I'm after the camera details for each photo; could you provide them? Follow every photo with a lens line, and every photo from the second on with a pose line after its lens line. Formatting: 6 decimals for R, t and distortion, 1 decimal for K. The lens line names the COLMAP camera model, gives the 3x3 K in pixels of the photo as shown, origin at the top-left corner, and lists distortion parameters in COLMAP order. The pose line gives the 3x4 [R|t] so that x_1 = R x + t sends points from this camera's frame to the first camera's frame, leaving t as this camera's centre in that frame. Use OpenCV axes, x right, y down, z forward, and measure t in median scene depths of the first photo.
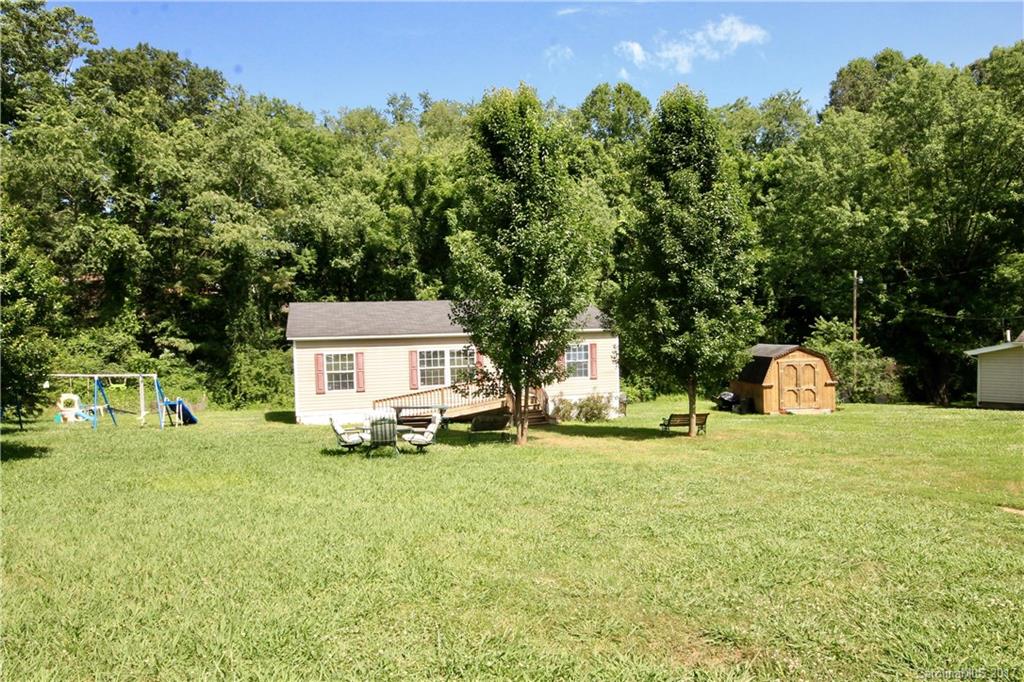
lens RADIAL K [[643.5, 0, 516.0], [0, 643.5, 346.2], [0, 0, 1]] dist [0.031007, 0.001380]
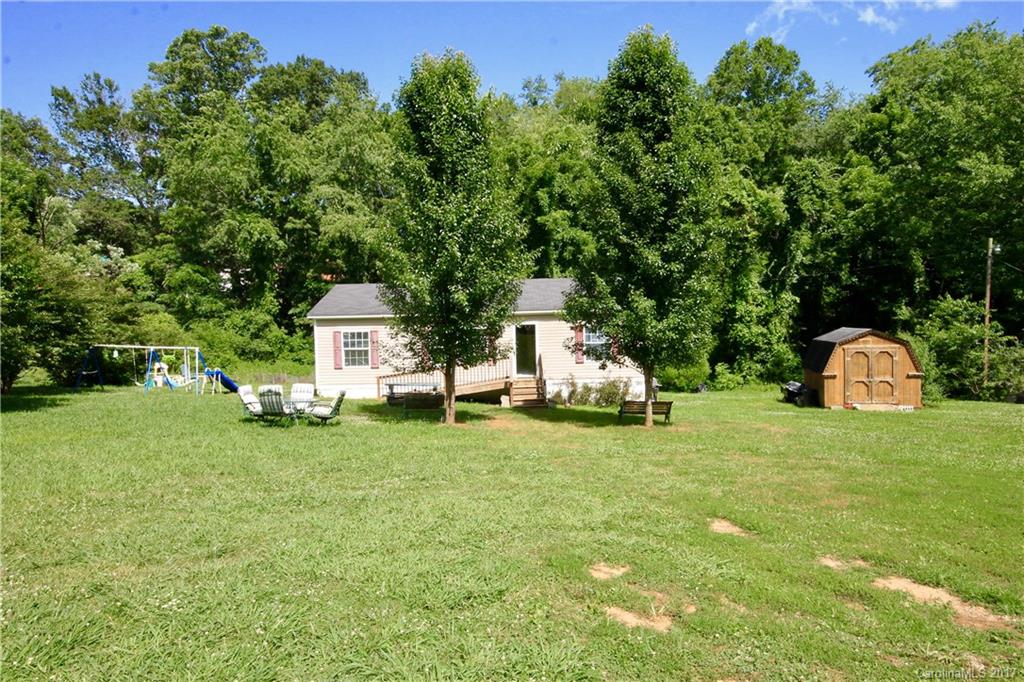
lens RADIAL K [[643.5, 0, 516.0], [0, 643.5, 346.2], [0, 0, 1]] dist [0.031007, 0.001380]
pose [[0.957523, 0.018409, -0.287767, 0.235837], [-0.011030, 0.999568, 0.027241, 0.003070], [0.288144, -0.022910, 0.957313, 0.052778]]
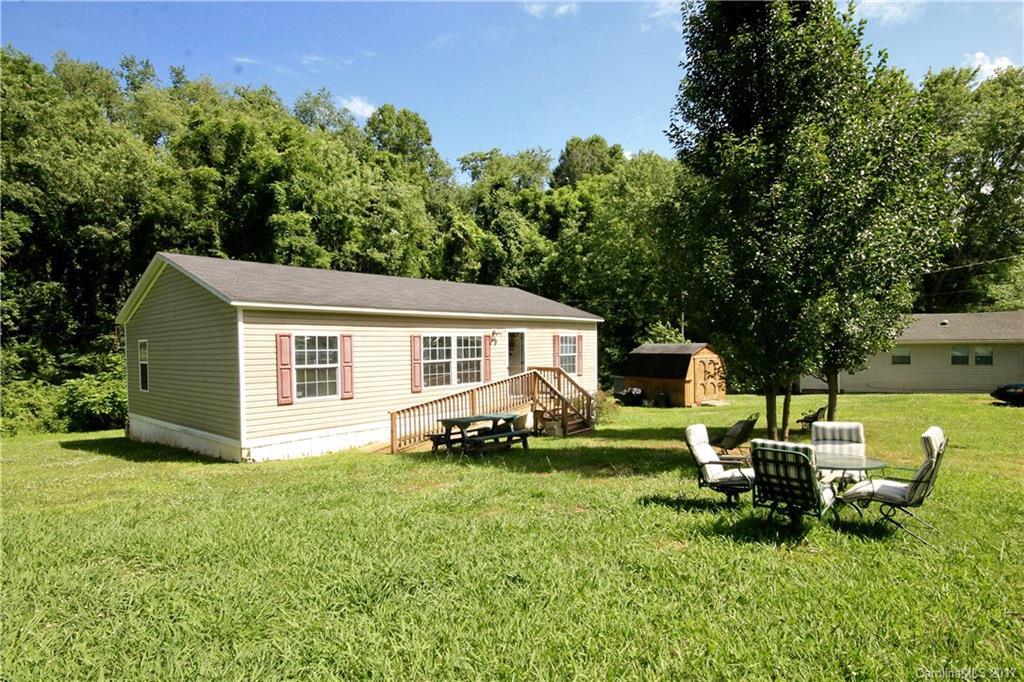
lens RADIAL K [[522.1, 0, 514.2], [0, 522.1, 347.8], [0, 0, 1]] dist [0.001156, -0.000024]
pose [[0.850343, 0.014305, 0.526034, -0.309395], [-0.001882, 0.999707, -0.024143, 0.028475], [-0.526226, 0.019540, 0.850120, 0.414836]]
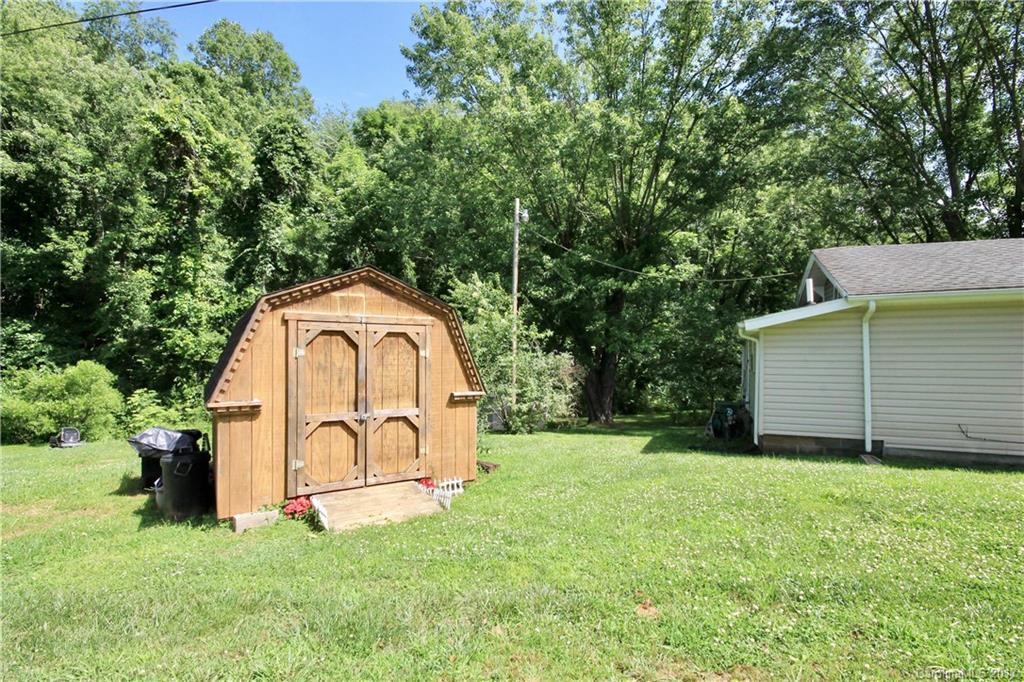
lens RADIAL K [[474.7, 0, 513.3], [0, 474.7, 352.5], [0, 0, 1]] dist [-0.001388, -0.007038]
pose [[0.870639, 0.039268, 0.490352, 0.390464], [-0.020477, 0.998838, -0.043631, 0.045194], [-0.491495, 0.027946, 0.870432, 0.784000]]
